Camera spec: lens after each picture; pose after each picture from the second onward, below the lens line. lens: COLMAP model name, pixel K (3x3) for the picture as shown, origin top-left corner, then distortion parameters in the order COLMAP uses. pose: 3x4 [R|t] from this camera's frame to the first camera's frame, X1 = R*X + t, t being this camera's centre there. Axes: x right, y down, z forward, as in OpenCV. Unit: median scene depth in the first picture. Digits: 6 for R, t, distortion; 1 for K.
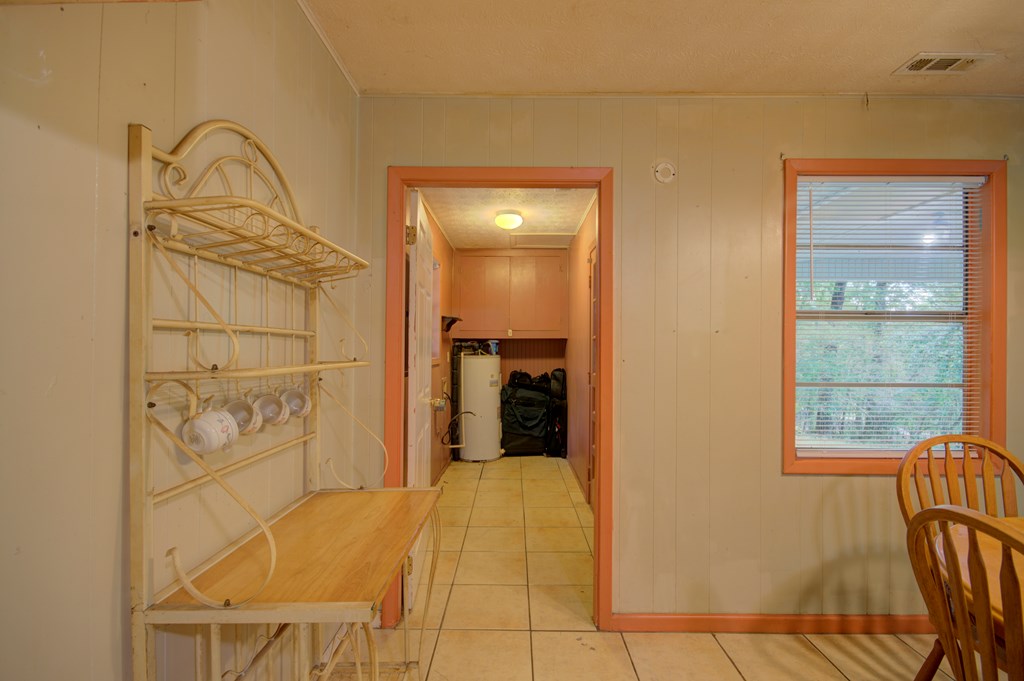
lens RADIAL K [[464.4, 0, 512.3], [0, 464.4, 345.8], [0, 0, 1]] dist [0.002772, 0.000005]
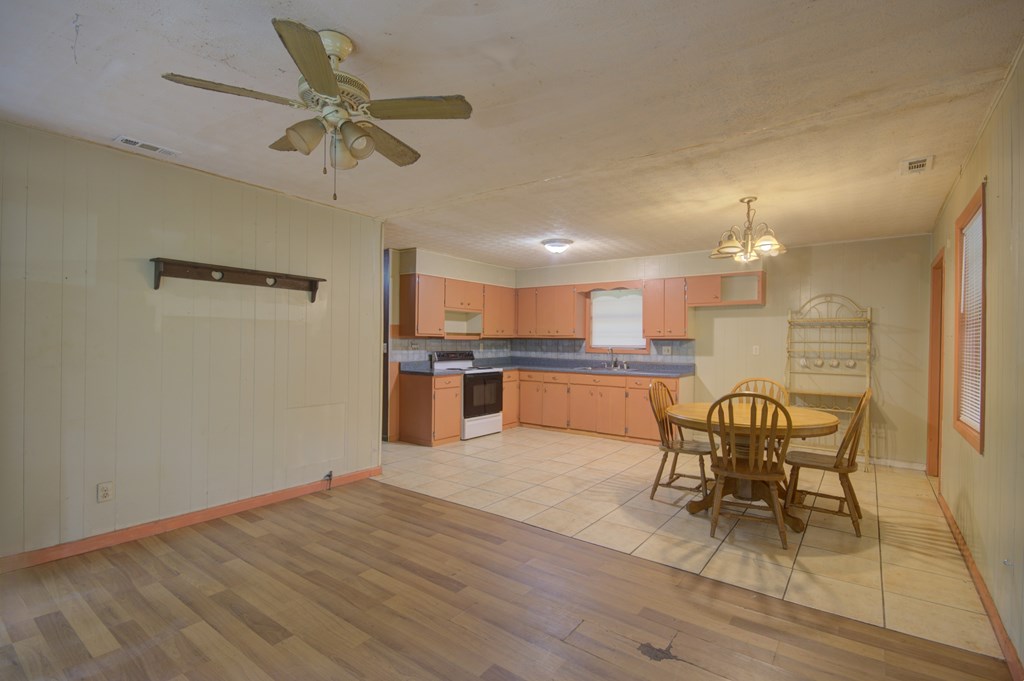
lens RADIAL K [[474.0, 0, 513.5], [0, 474.0, 345.0], [0, 0, 1]] dist [0.000374, -0.000998]
pose [[-0.593100, -0.006166, -0.805105, 2.687389], [-0.010677, 0.999943, 0.000207, 0.016350], [0.805058, 0.008718, -0.593132, 0.750546]]
